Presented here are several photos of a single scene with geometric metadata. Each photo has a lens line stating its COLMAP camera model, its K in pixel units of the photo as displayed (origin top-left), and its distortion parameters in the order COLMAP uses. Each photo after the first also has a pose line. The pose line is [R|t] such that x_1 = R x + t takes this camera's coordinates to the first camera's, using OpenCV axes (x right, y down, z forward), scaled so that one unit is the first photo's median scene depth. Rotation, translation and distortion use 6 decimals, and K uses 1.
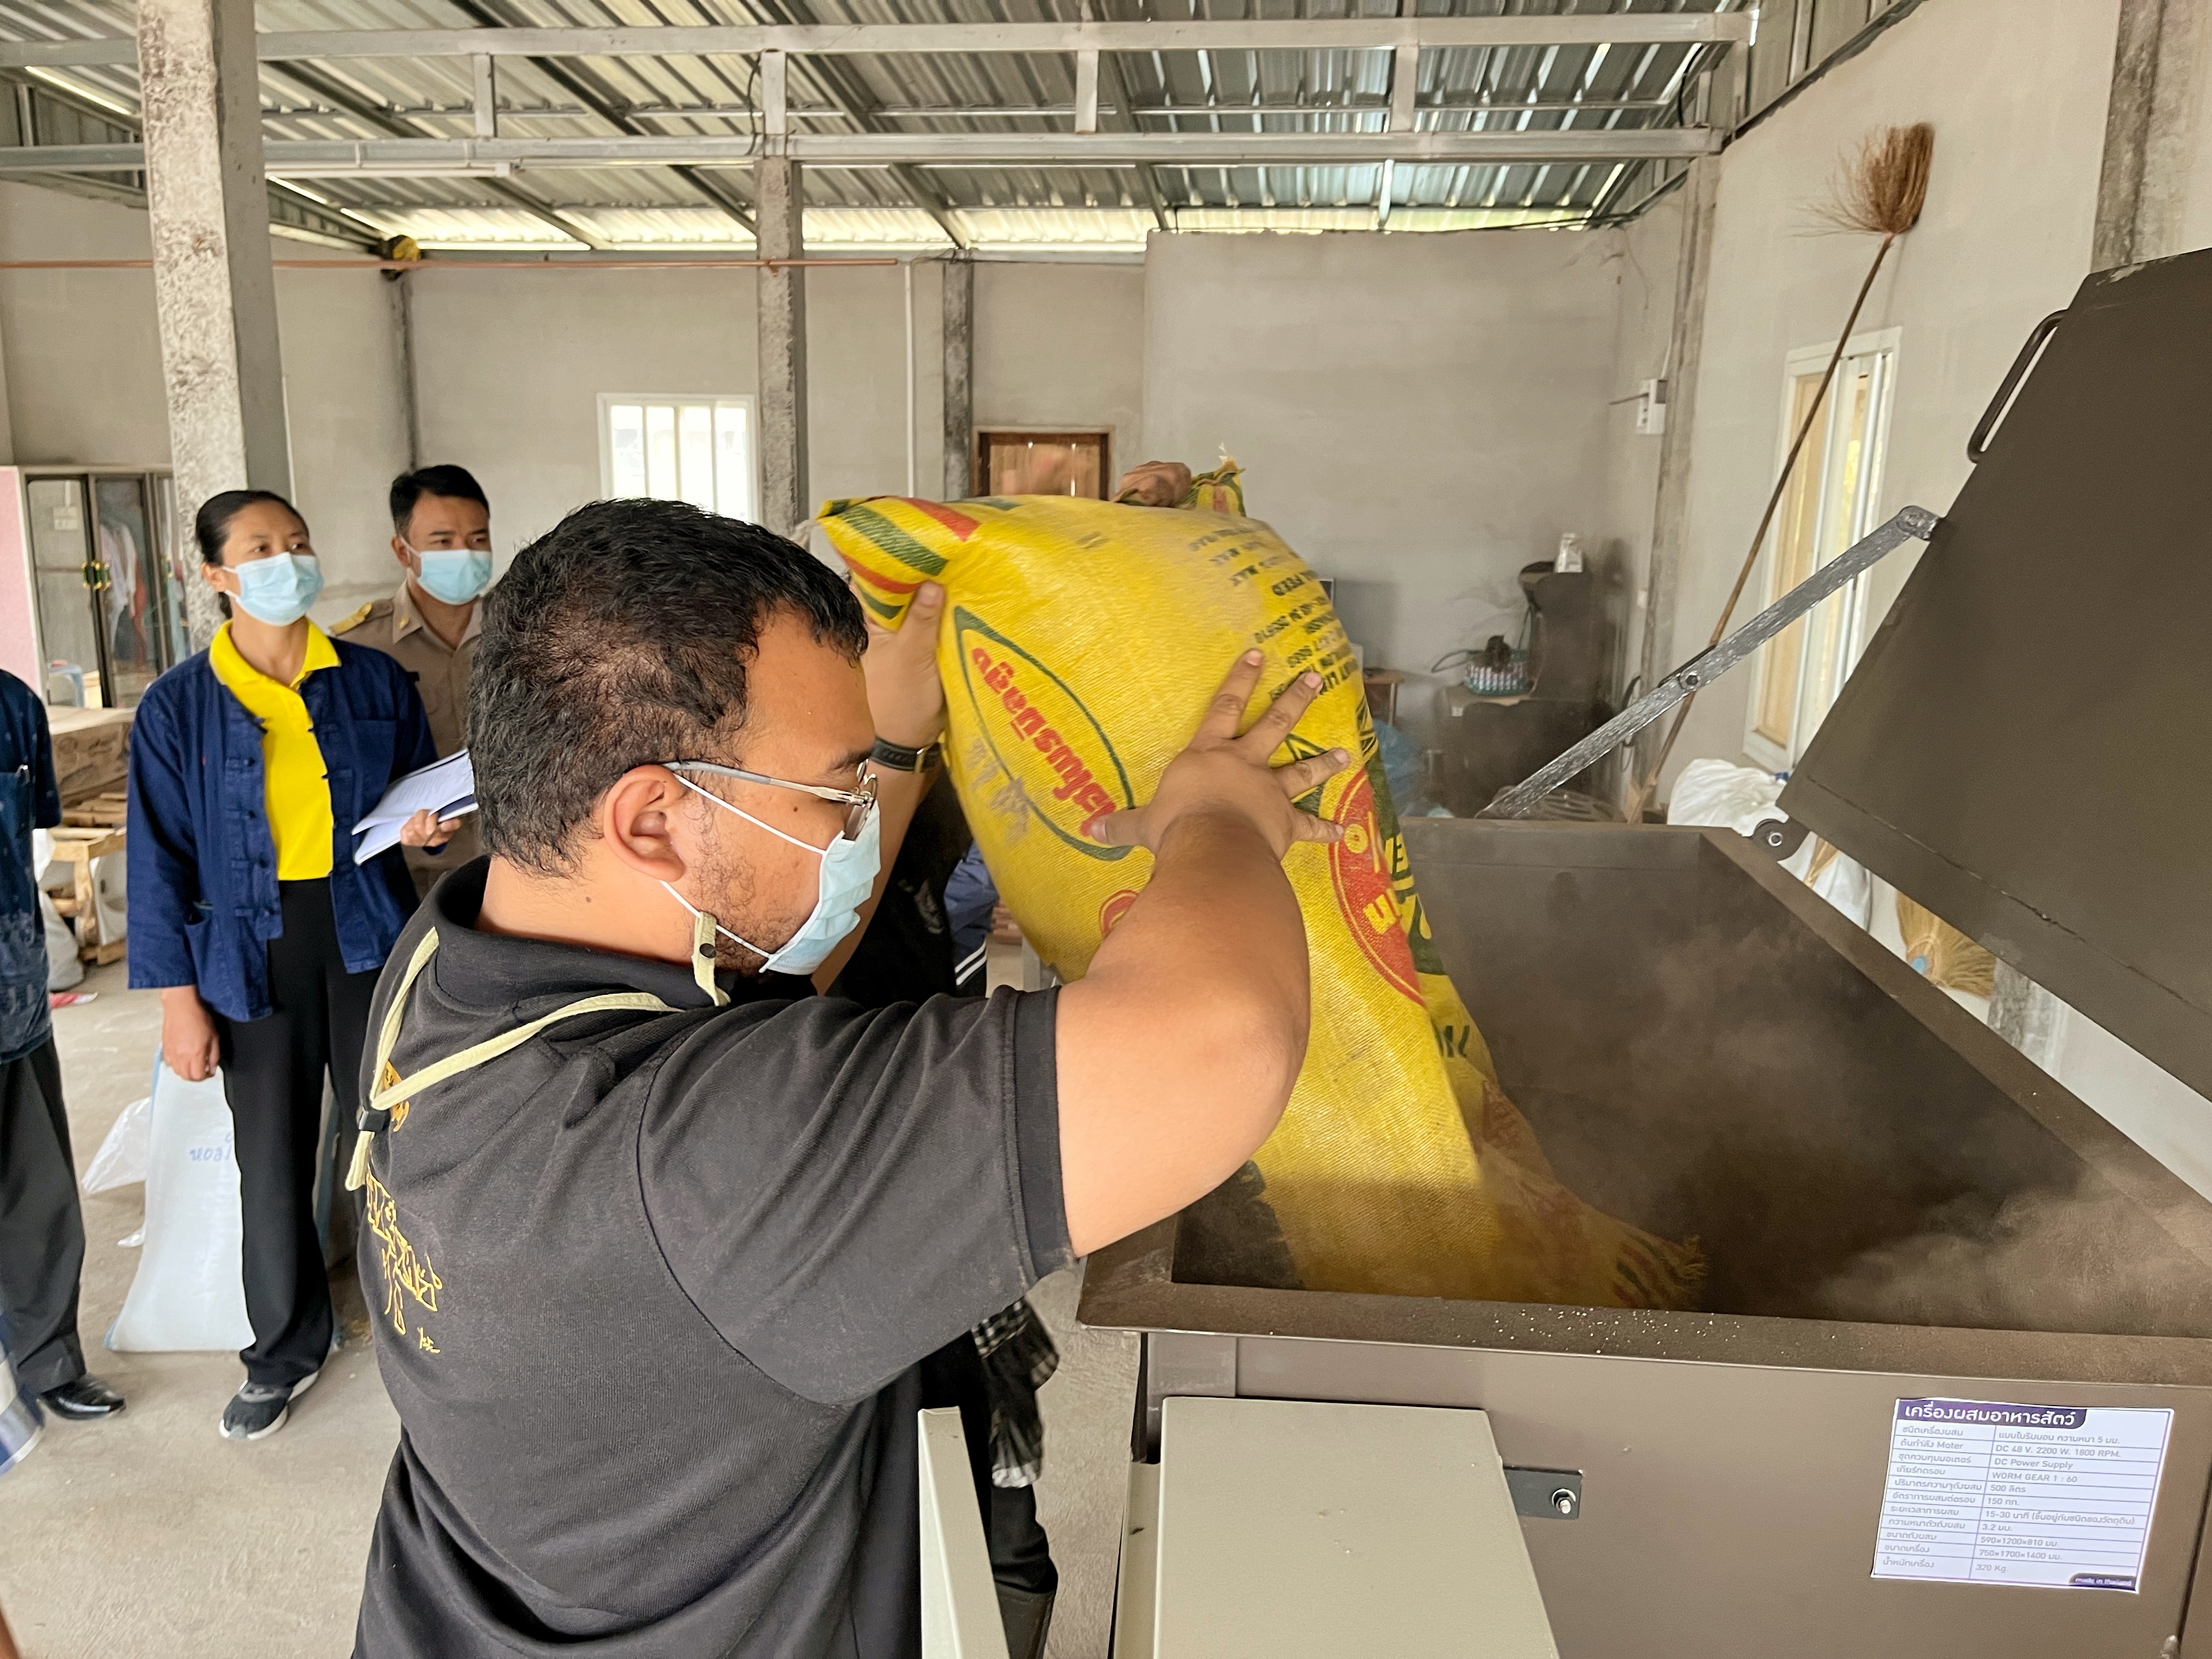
lens RADIAL K [[1654.8, 0, 1095.9], [0, 1654.8, 822.8], [0, 0, 1]] dist [0.066028, -0.088613]
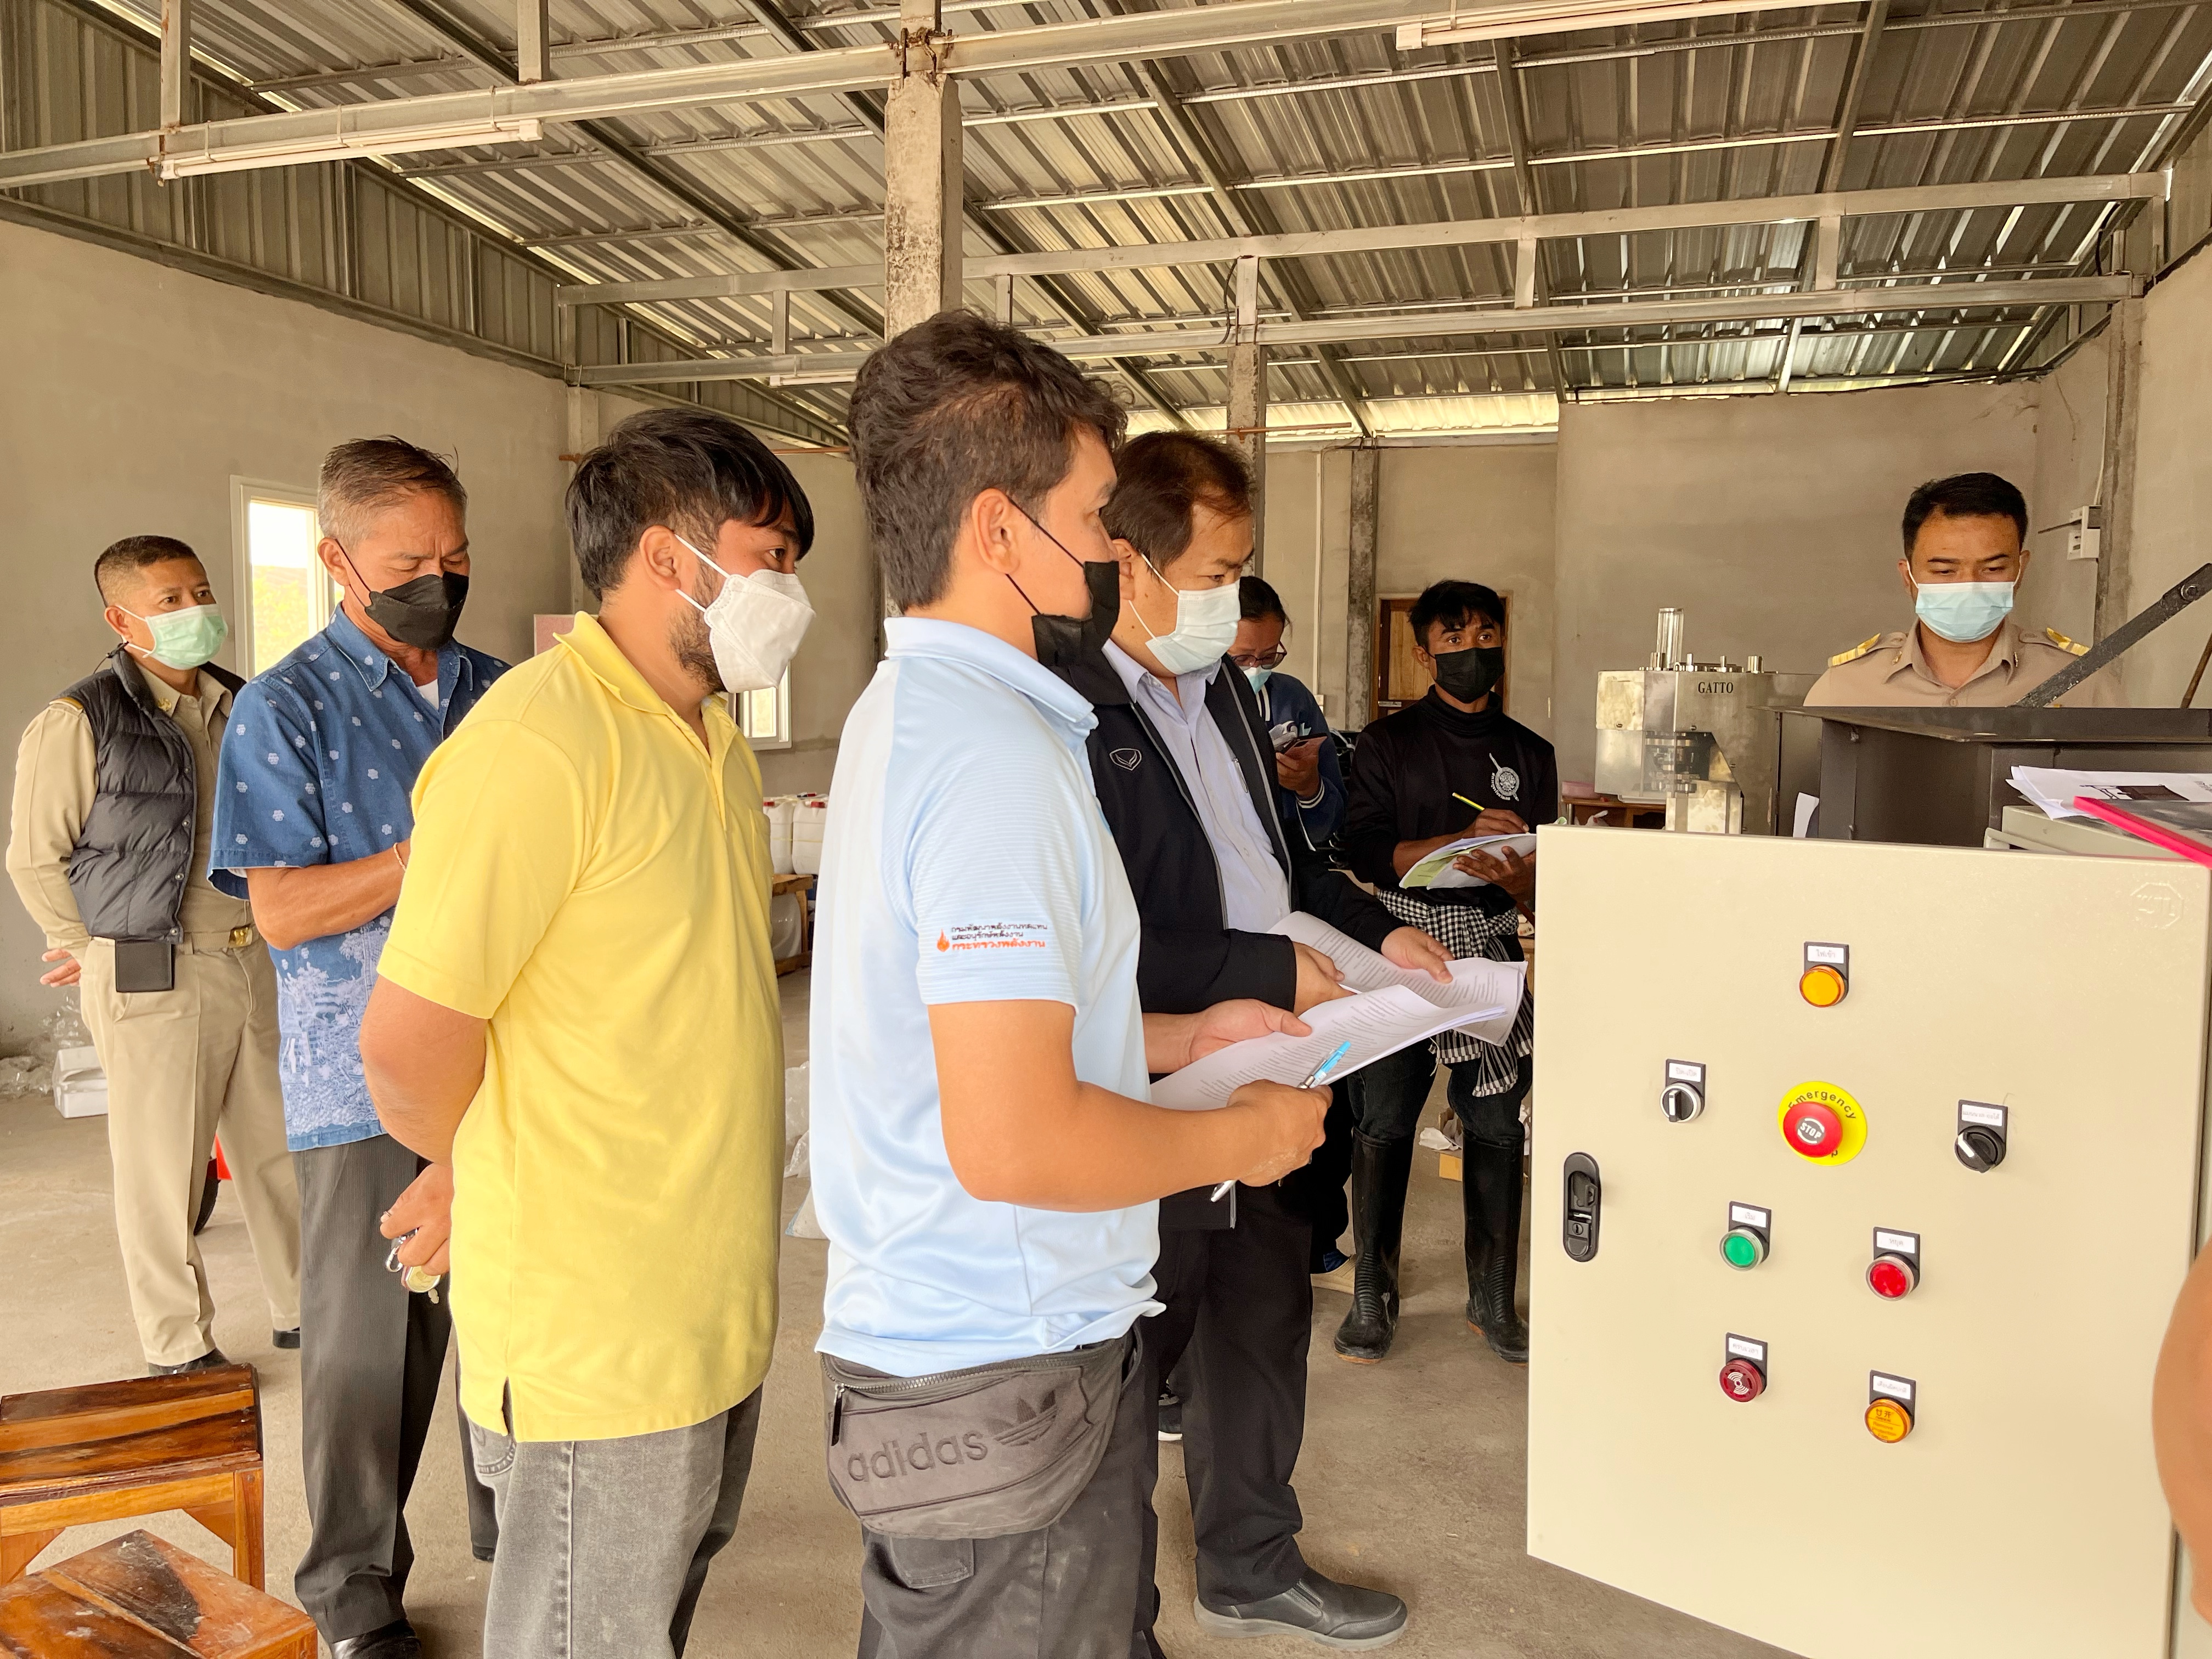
lens RADIAL K [[1663.6, 0, 1110.5], [0, 1663.6, 816.1], [0, 0, 1]] dist [0.074238, -0.113565]
pose [[0.983293, 0.006384, -0.181915, -0.070653], [-0.031379, 0.990368, -0.134854, 0.085529], [0.179302, 0.138310, 0.974023, -0.102201]]
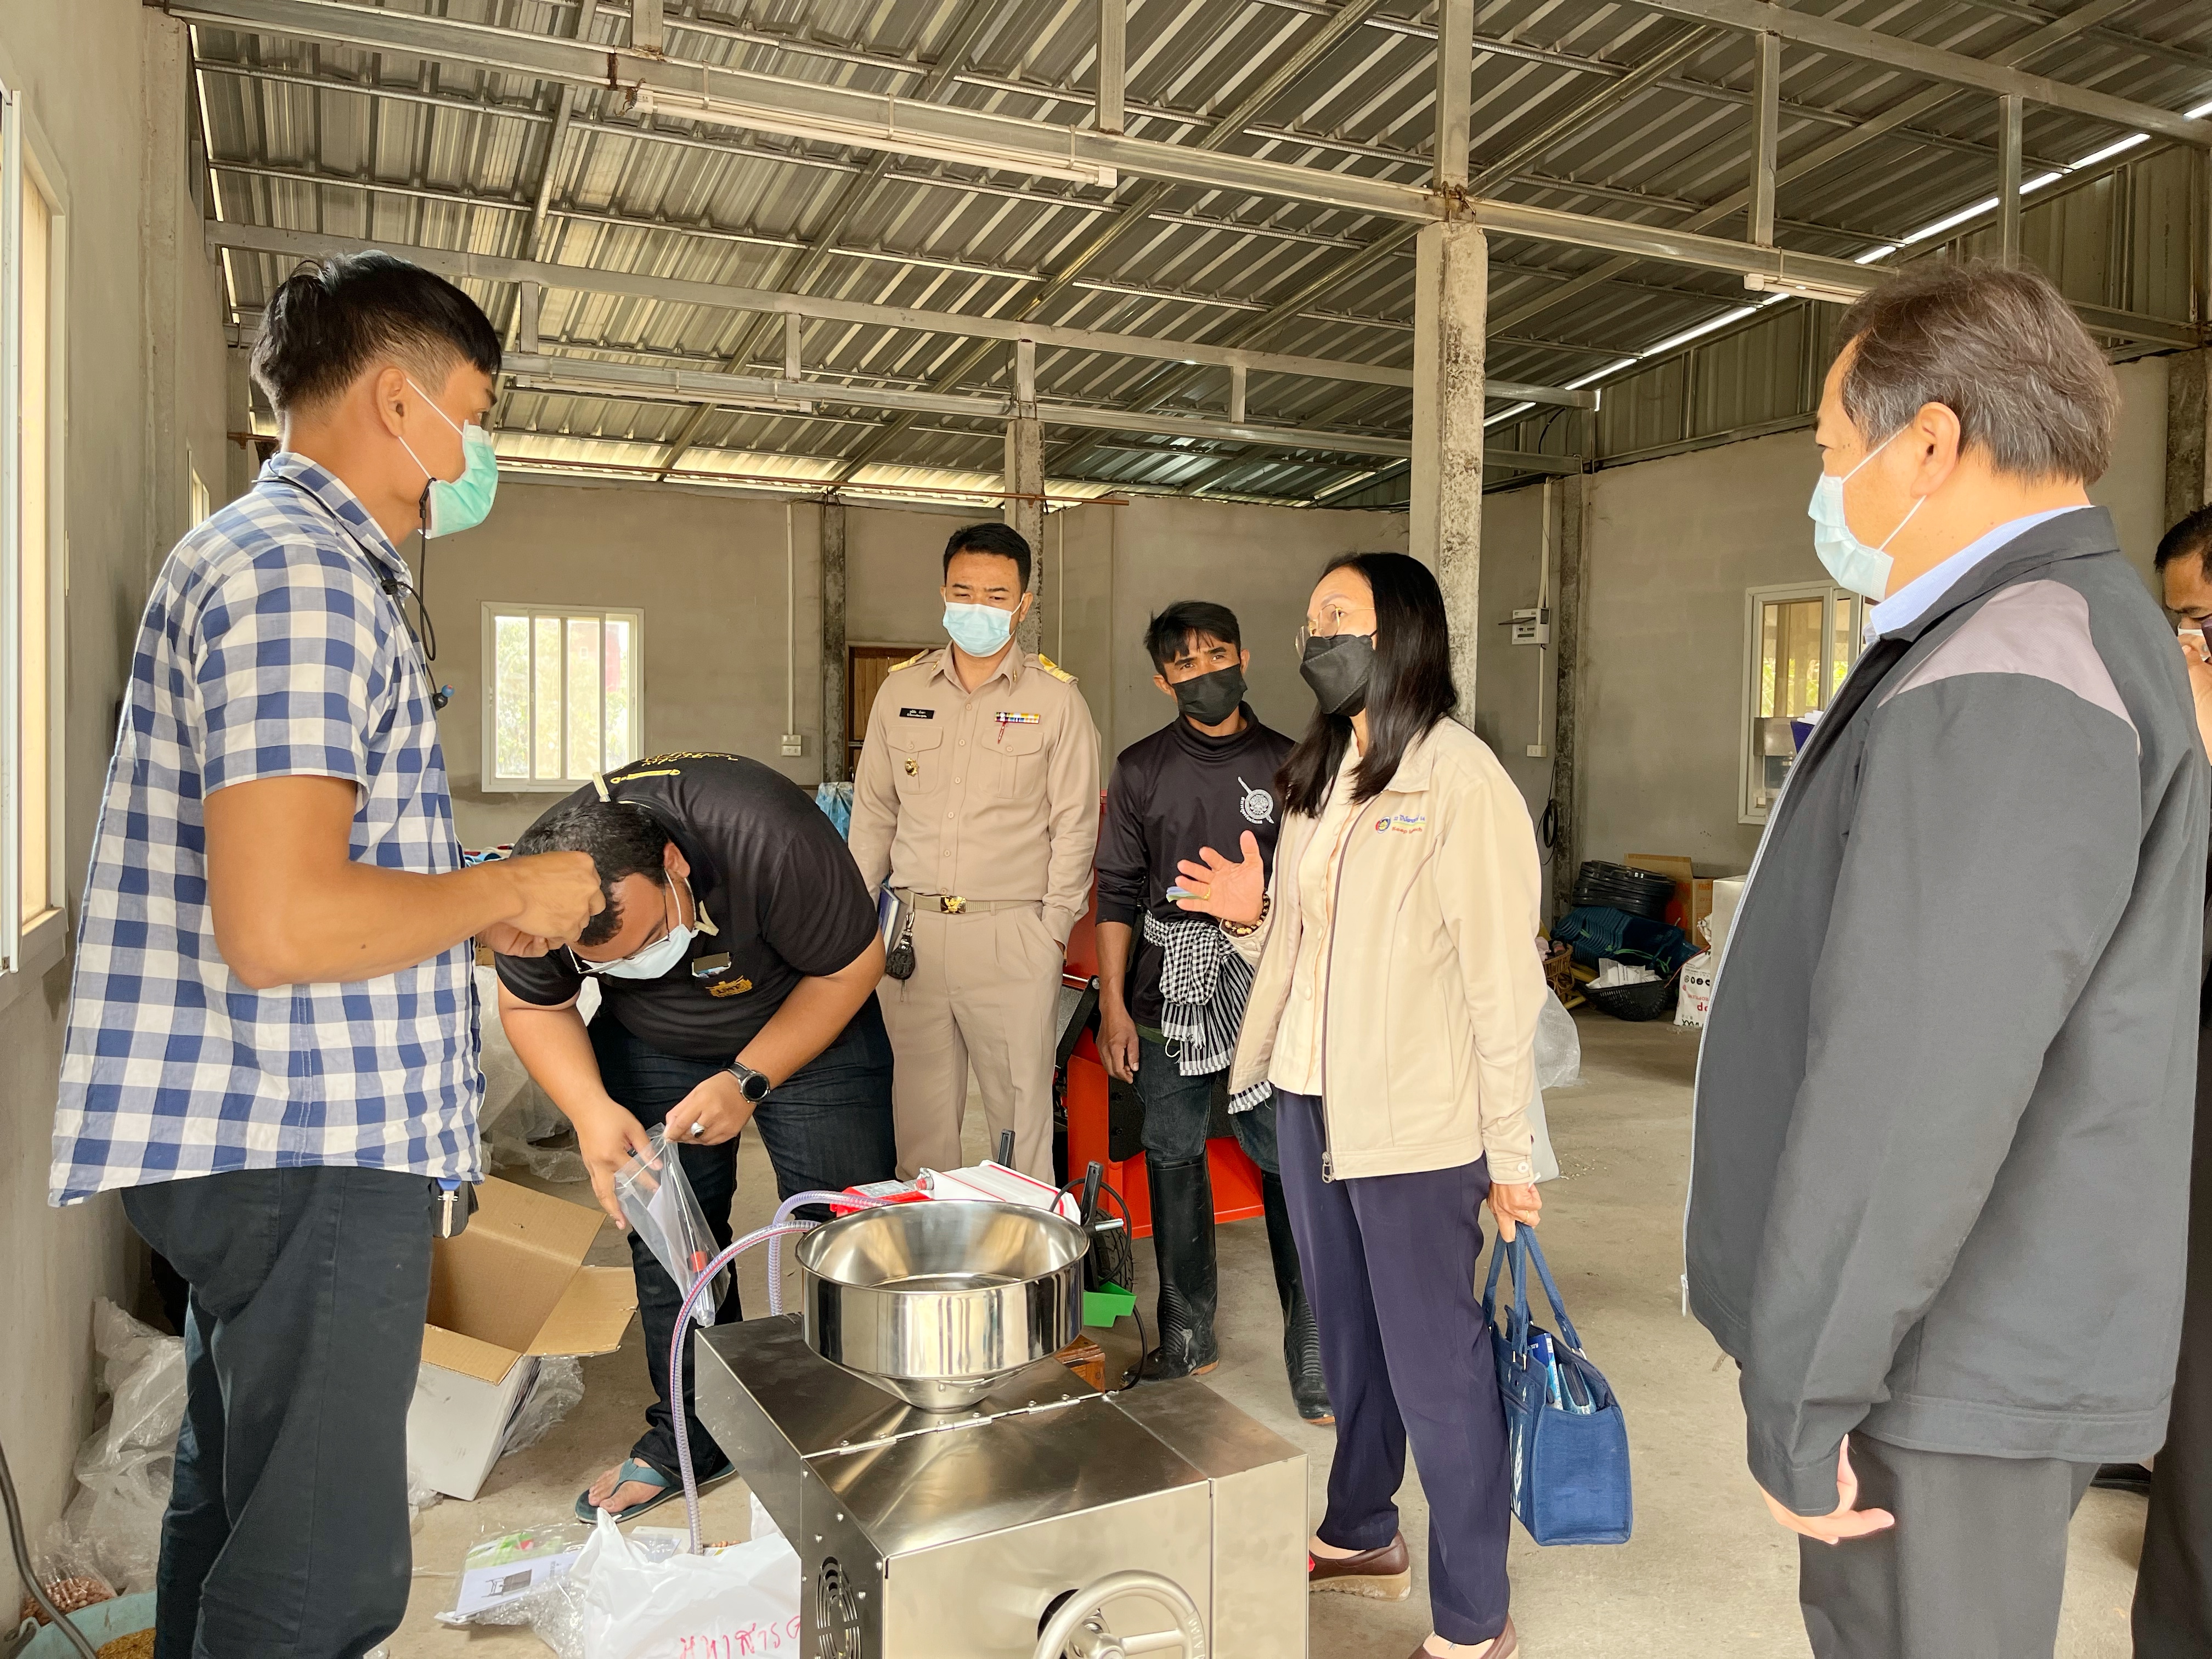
lens RADIAL K [[1653.0, 0, 1086.0], [0, 1653.0, 810.5], [0, 0, 1]] dist [0.048172, -0.047050]
pose [[0.855810, -0.028919, 0.516481, -0.817233], [0.113246, 0.984690, -0.132514, 0.072075], [-0.504742, 0.171897, 0.845983, -0.048124]]
